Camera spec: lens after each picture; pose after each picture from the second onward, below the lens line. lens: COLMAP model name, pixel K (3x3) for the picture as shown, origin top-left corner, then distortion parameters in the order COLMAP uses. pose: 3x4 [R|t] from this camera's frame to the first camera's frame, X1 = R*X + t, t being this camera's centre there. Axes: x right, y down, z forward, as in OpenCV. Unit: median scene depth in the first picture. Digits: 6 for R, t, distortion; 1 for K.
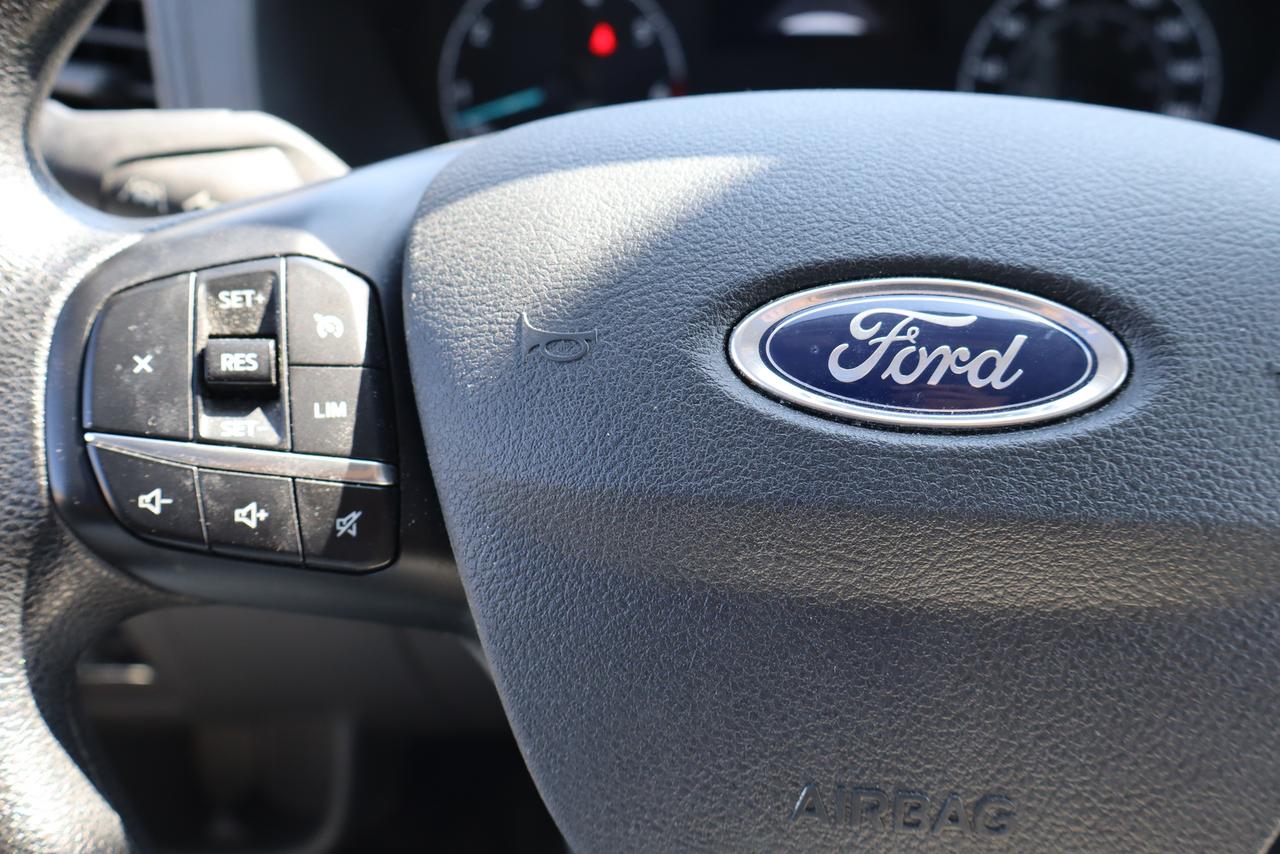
lens RADIAL K [[1384.9, 0, 640.0], [0, 1384.9, 427.0], [0, 0, 1]] dist [0.018079, 0.008138]
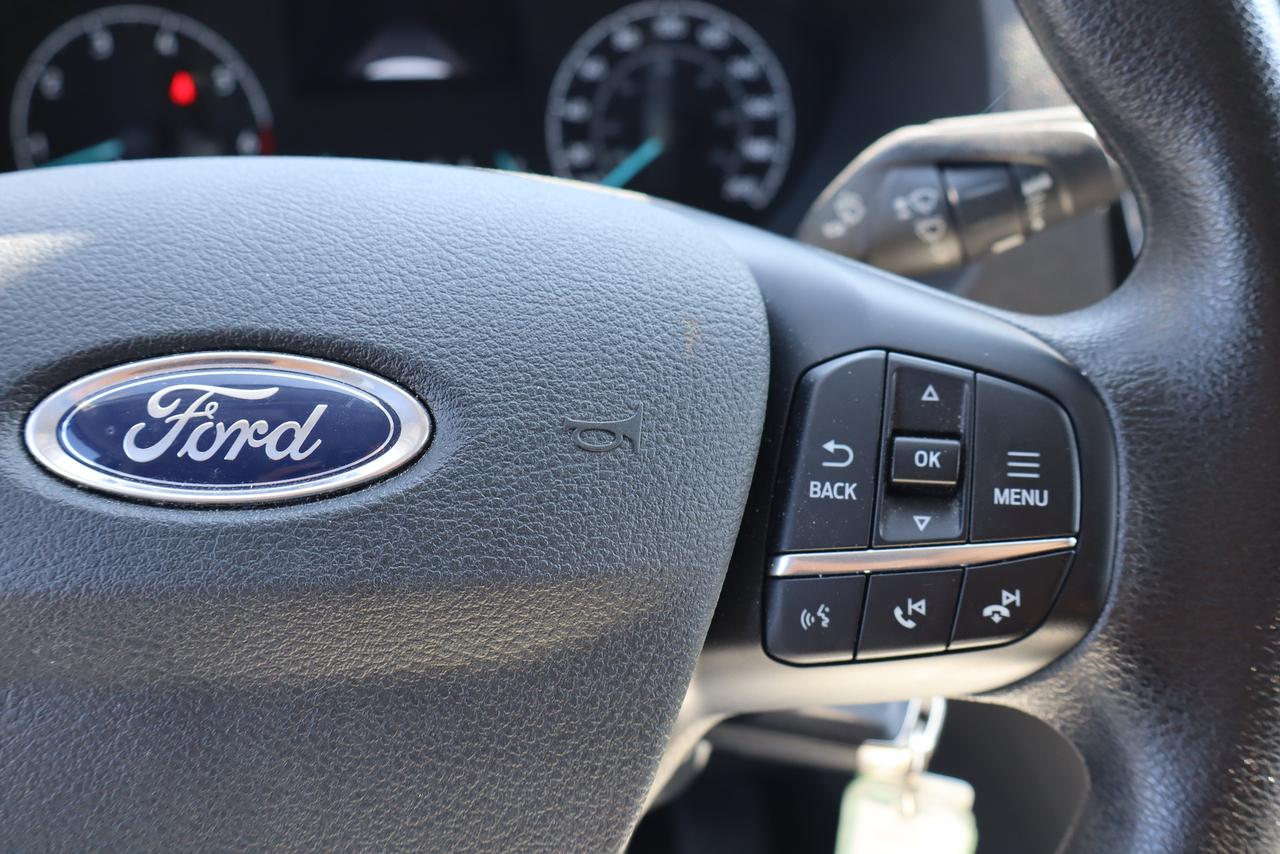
lens RADIAL K [[1384.9, 0, 640.0], [0, 1384.9, 427.0], [0, 0, 1]] dist [0.018079, 0.008138]
pose [[0.988304, -0.058111, 0.140988, 0.358825], [0.060508, 0.998086, -0.012772, -0.023280], [-0.139976, 0.021153, 0.989929, -0.024321]]
